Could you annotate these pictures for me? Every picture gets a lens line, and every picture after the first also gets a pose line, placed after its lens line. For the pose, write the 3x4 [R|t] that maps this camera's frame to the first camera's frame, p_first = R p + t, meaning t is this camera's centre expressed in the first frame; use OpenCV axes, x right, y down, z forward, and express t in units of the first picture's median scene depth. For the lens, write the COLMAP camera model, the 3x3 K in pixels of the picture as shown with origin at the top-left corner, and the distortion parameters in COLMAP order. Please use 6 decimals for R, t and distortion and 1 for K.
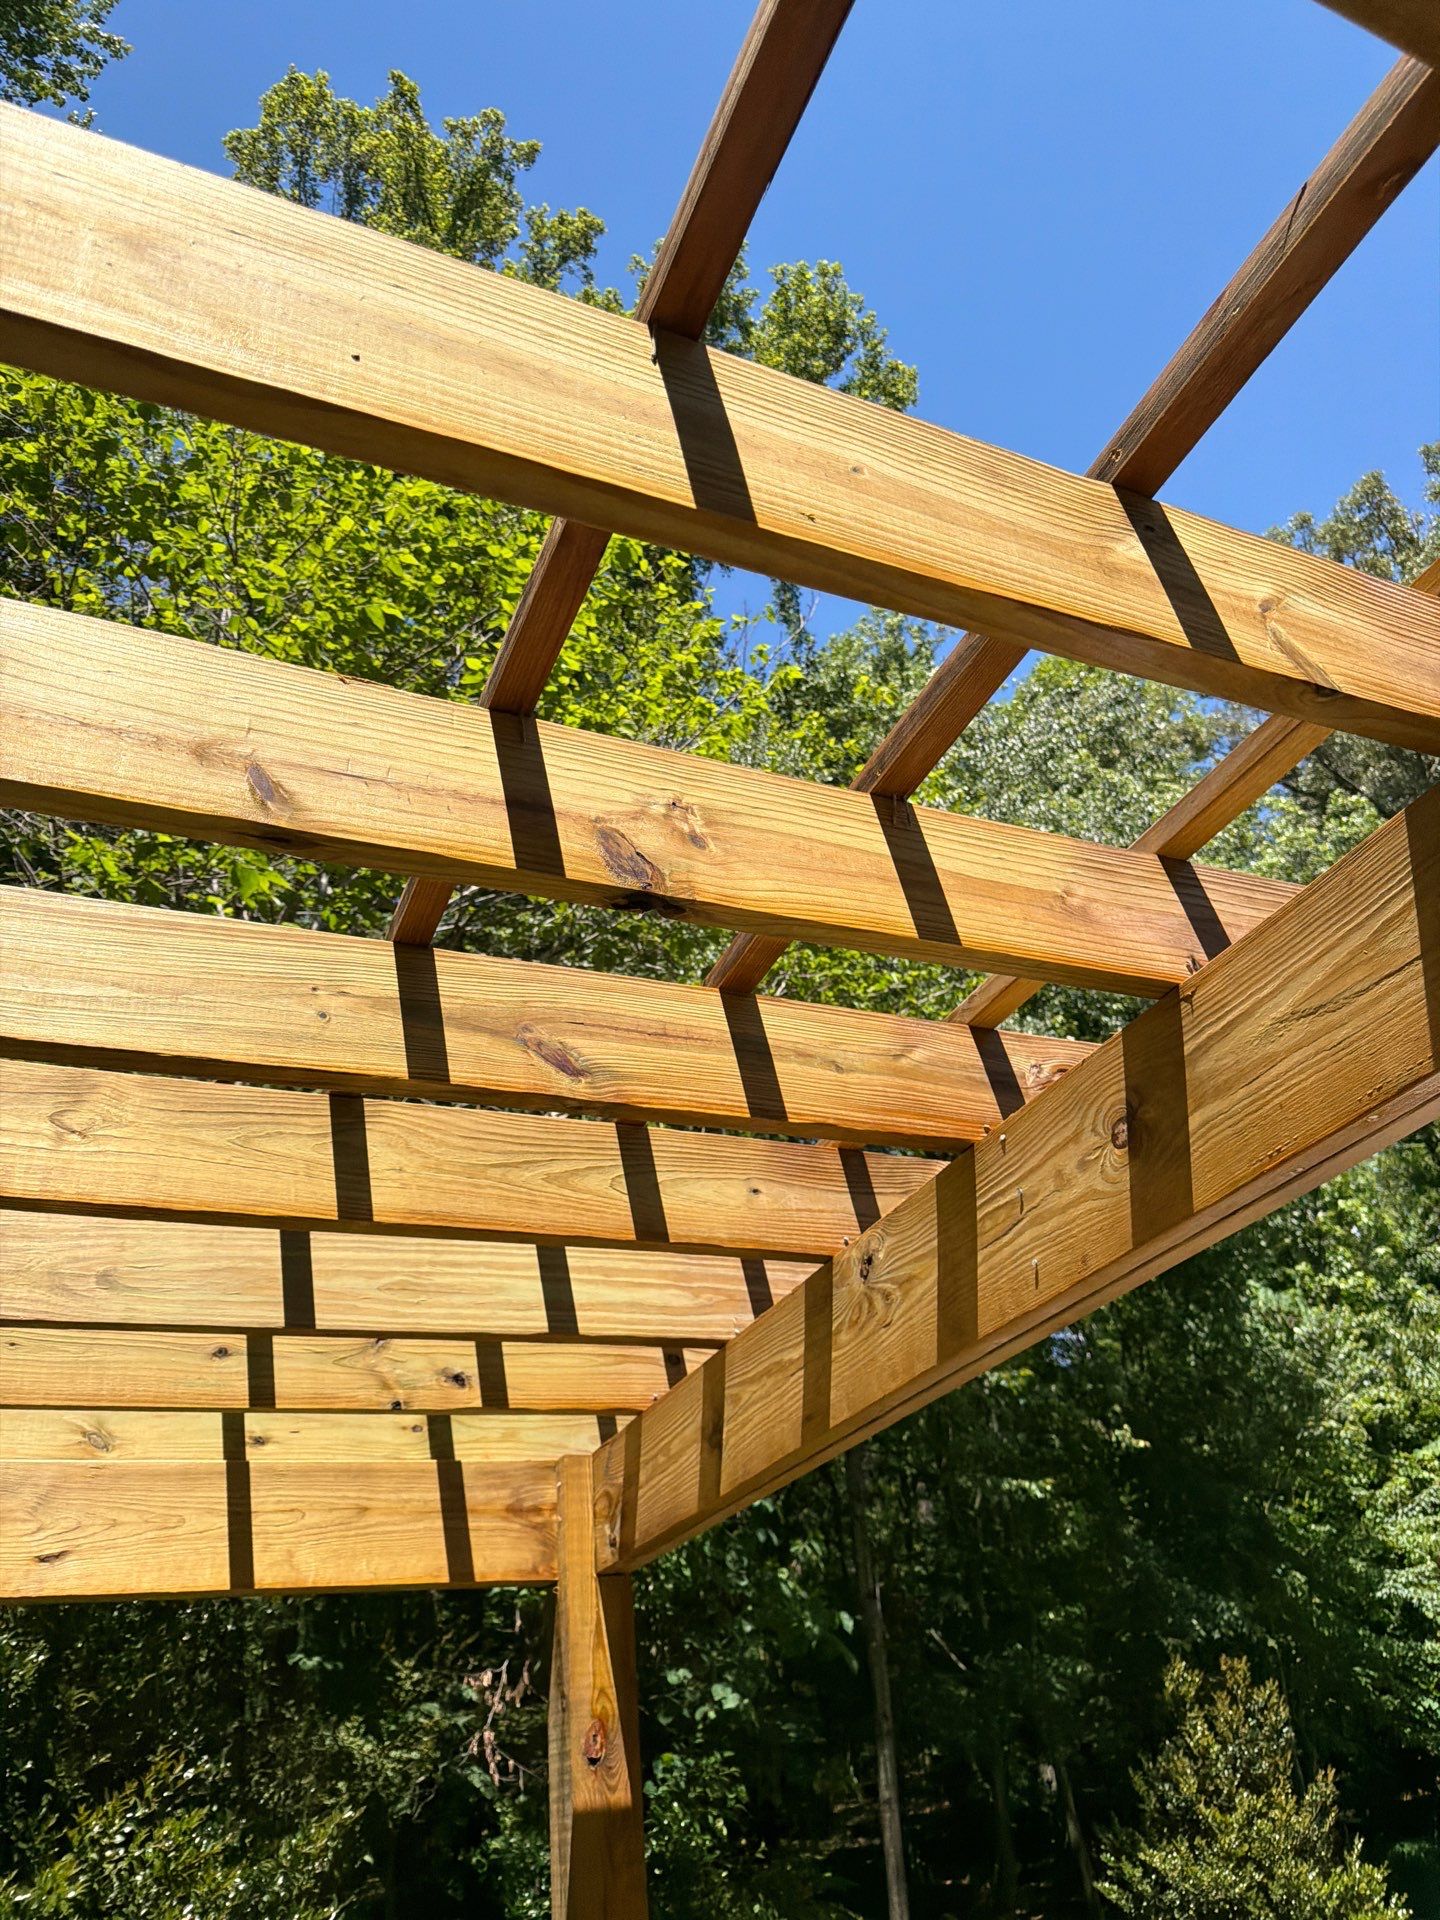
lens RADIAL K [[1353.7, 0, 715.7], [0, 1353.7, 949.1], [0, 0, 1]] dist [0.028894, -0.000101]
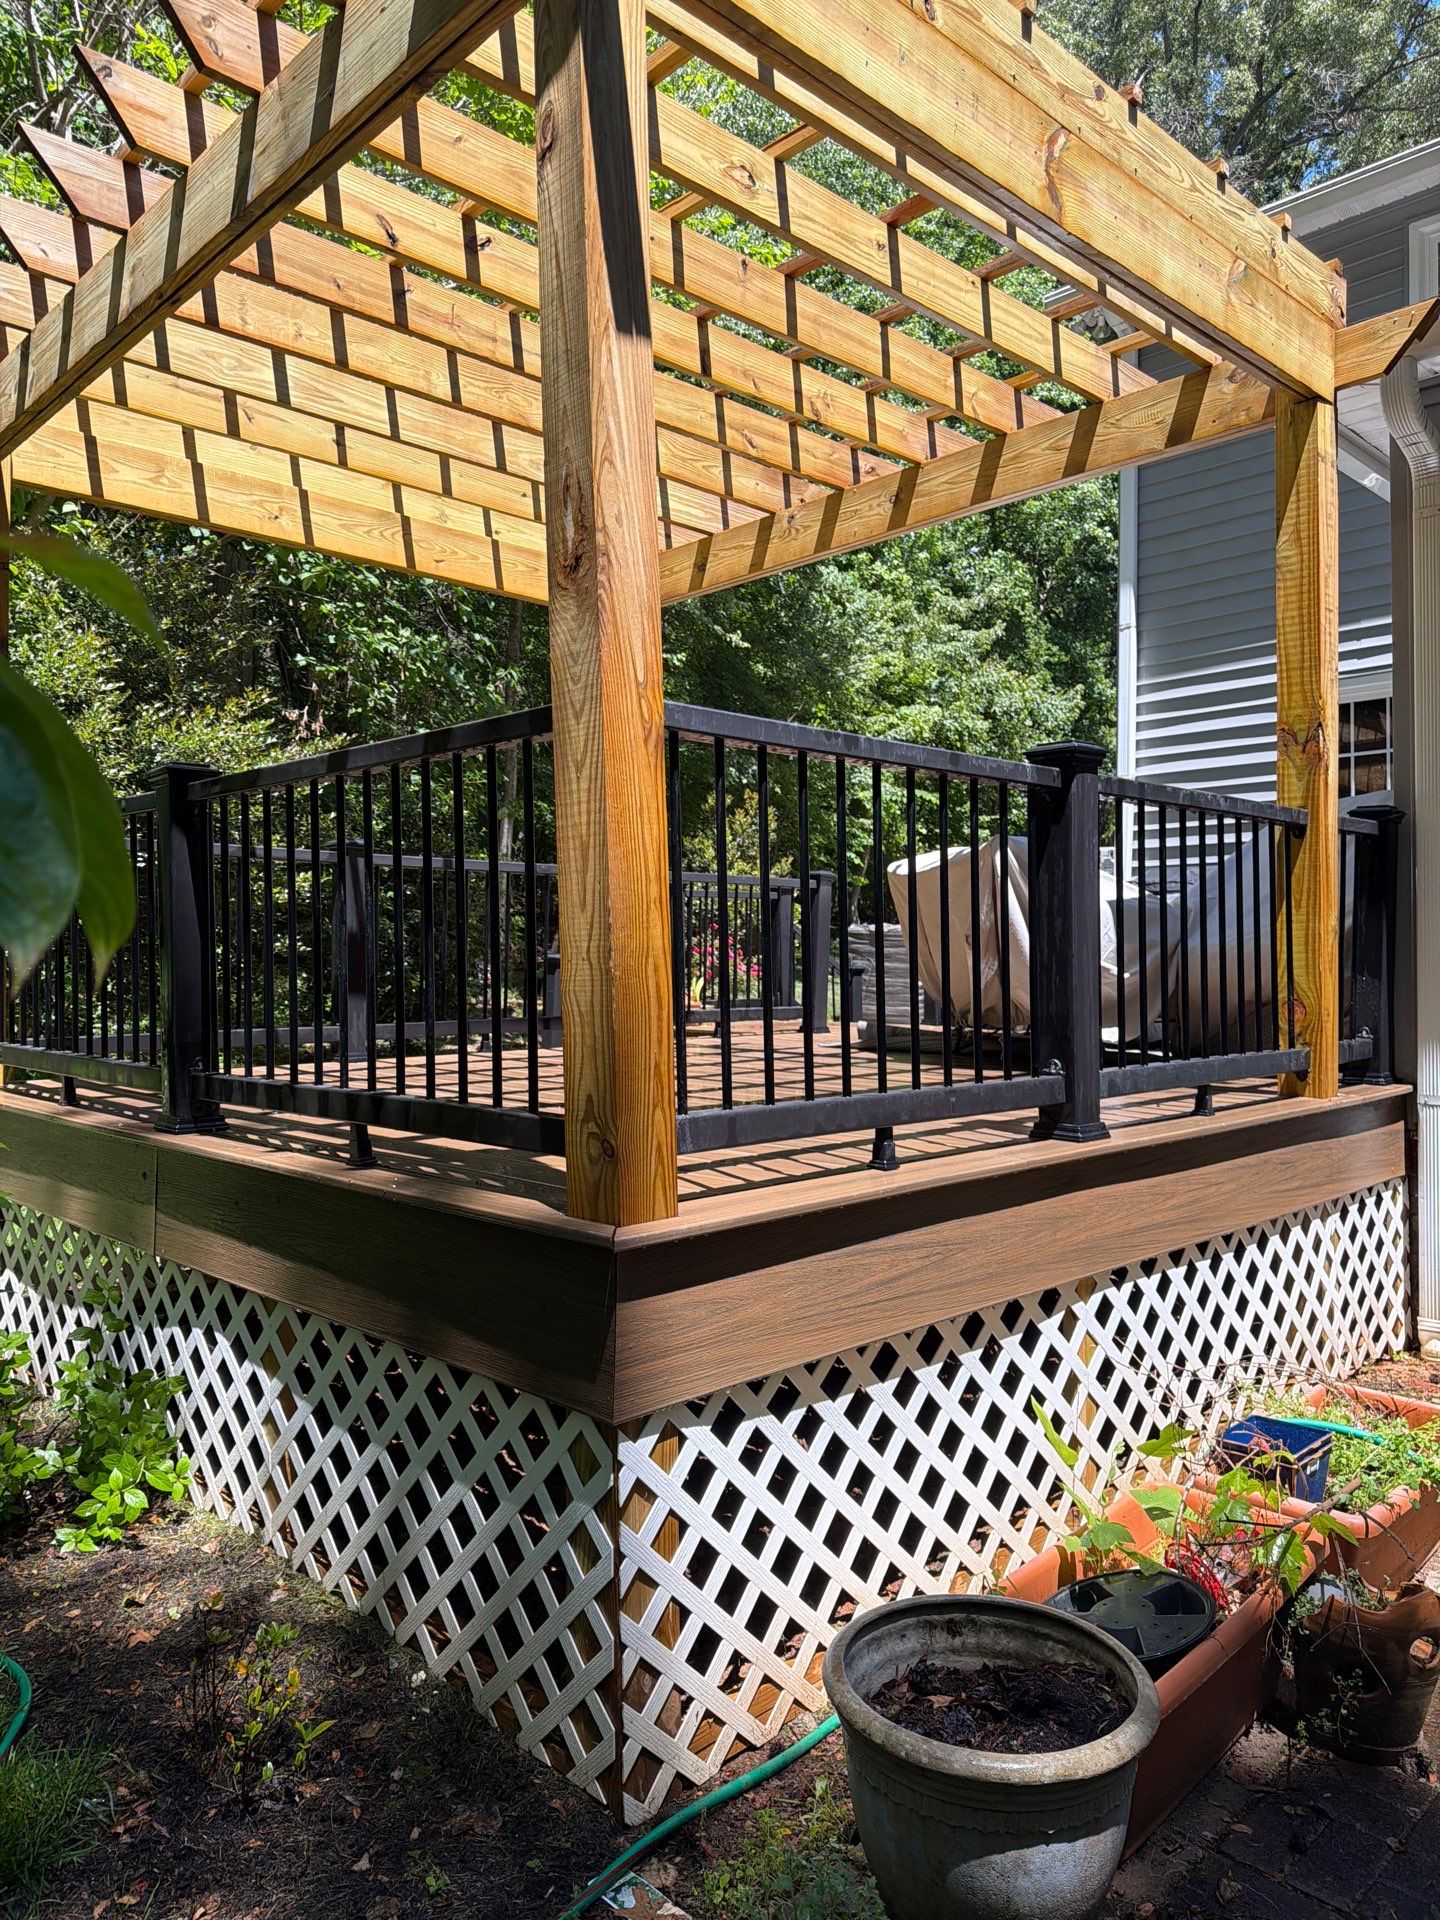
lens RADIAL K [[1353.7, 0, 715.7], [0, 1353.7, 949.1], [0, 0, 1]] dist [0.028894, -0.000101]
pose [[0.935491, 0.099891, 0.338936, -0.168775], [-0.264889, 0.833089, 0.485588, -0.067487], [-0.233858, -0.544044, 0.805808, -0.330330]]
